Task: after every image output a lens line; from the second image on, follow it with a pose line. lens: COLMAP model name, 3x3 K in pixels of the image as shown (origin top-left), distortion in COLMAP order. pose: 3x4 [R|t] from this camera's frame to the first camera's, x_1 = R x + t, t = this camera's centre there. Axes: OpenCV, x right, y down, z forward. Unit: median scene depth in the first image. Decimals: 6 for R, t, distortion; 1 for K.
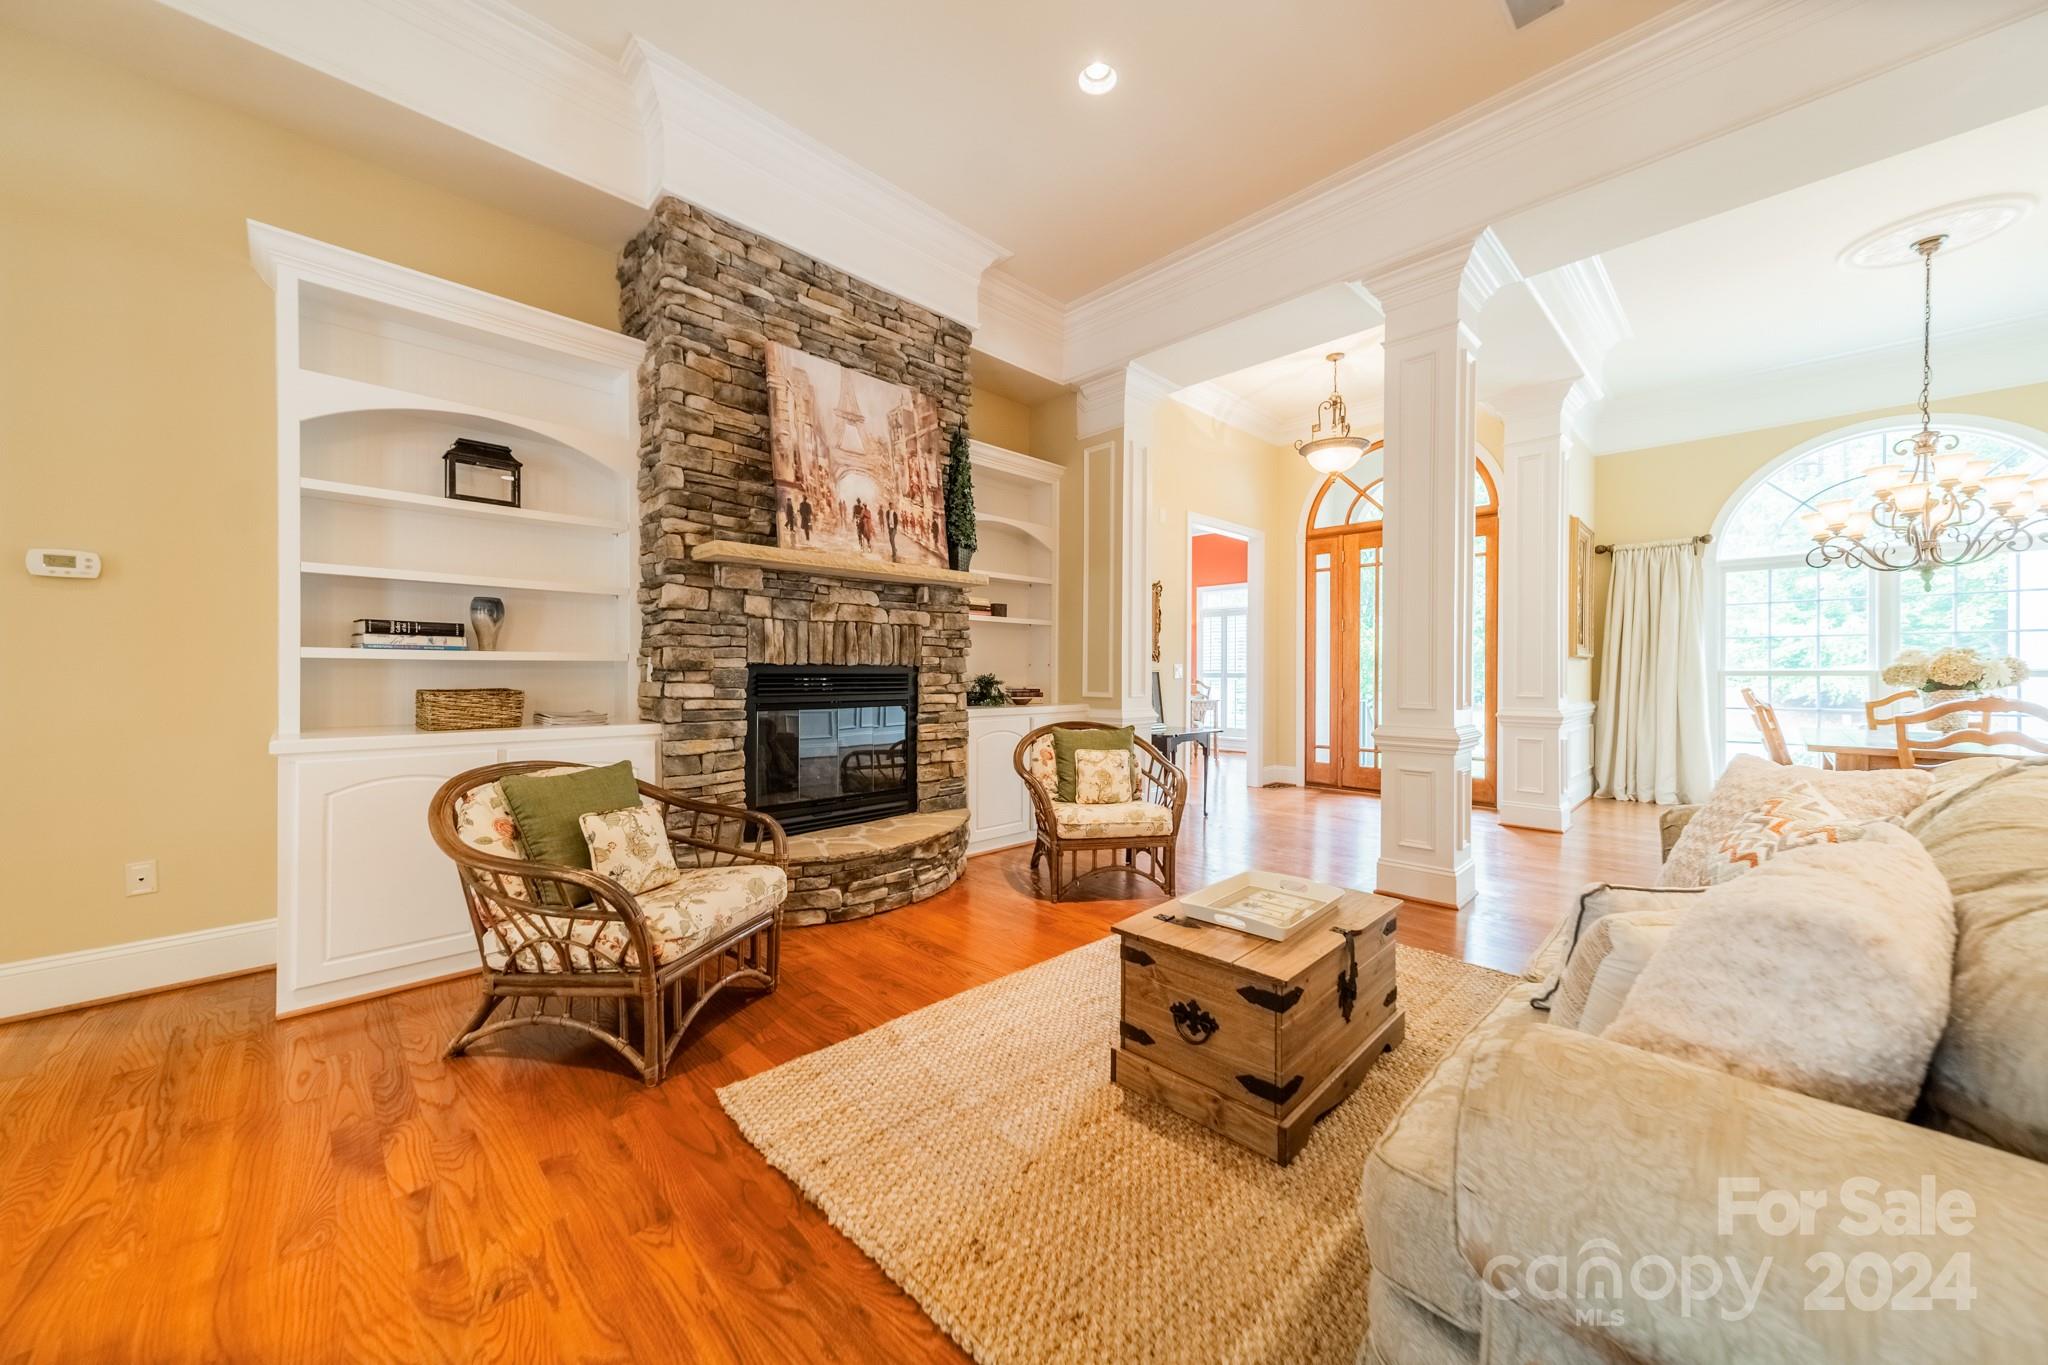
lens RADIAL K [[729.5, 0, 1033.7], [0, 729.5, 672.7], [0, 0, 1]] dist [0.017652, -0.001178]
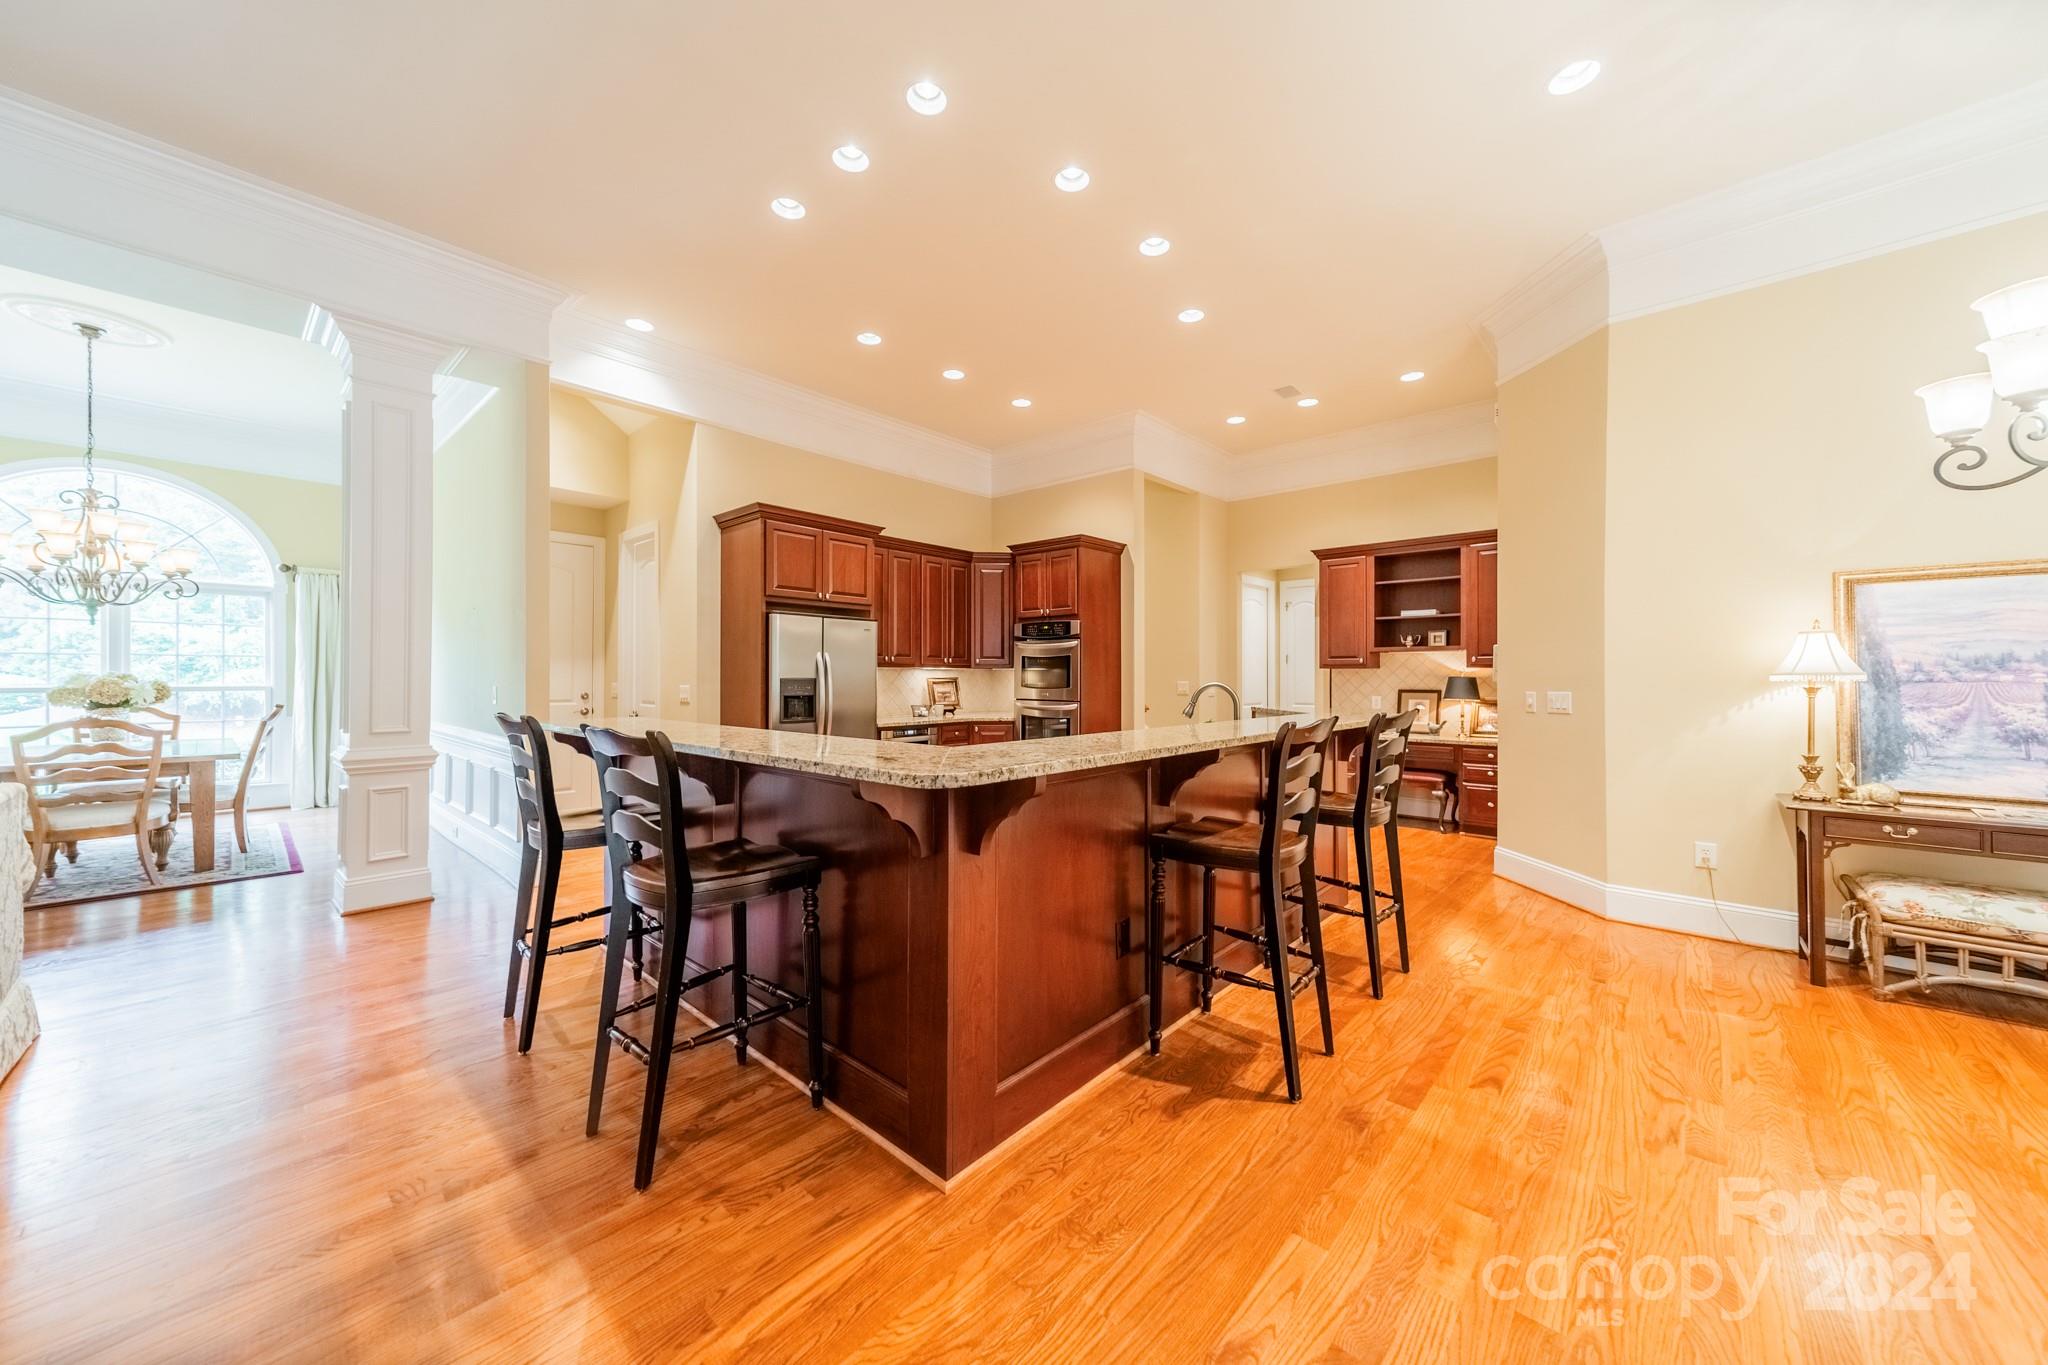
lens RADIAL K [[729.5, 0, 1032.1], [0, 729.5, 668.0], [0, 0, 1]] dist [0.017652, -0.001178]
pose [[-0.054515, 0.007483, 0.998485, -0.061619], [0.000286, 0.999972, -0.007479, -0.034814], [-0.998513, -0.000122, -0.054515, -0.447051]]
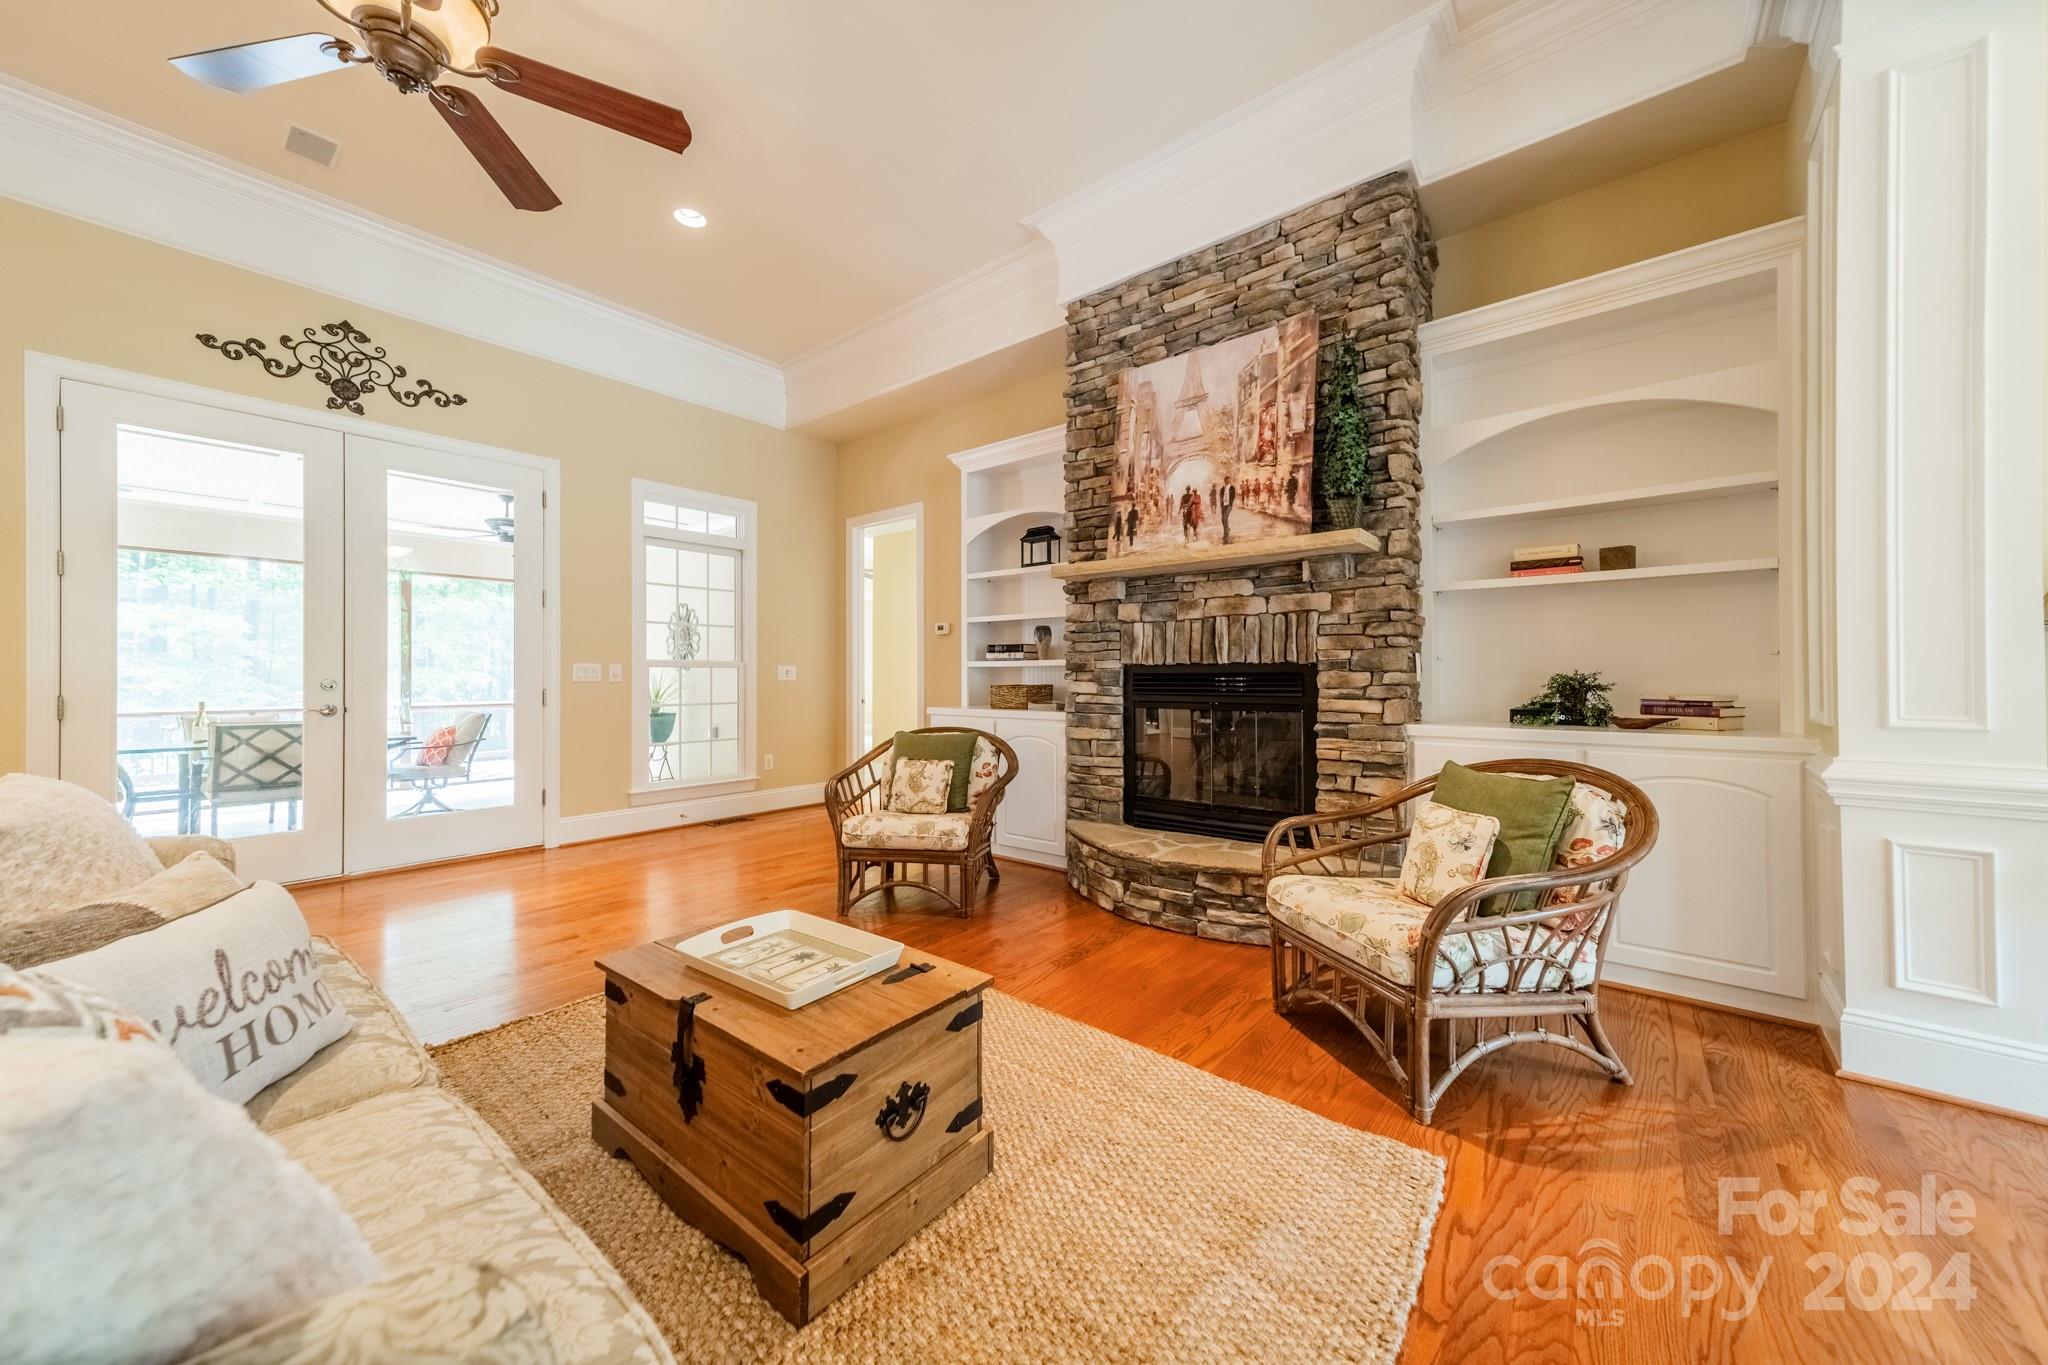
lens RADIAL K [[729.5, 0, 1025.6], [0, 729.5, 671.5], [0, 0, 1]] dist [0.017652, -0.001178]
pose [[0.098815, -0.012685, -0.995025, 0.650284], [0.000694, 0.999919, -0.012678, 0.011157], [0.995106, 0.000562, 0.098816, 0.676313]]
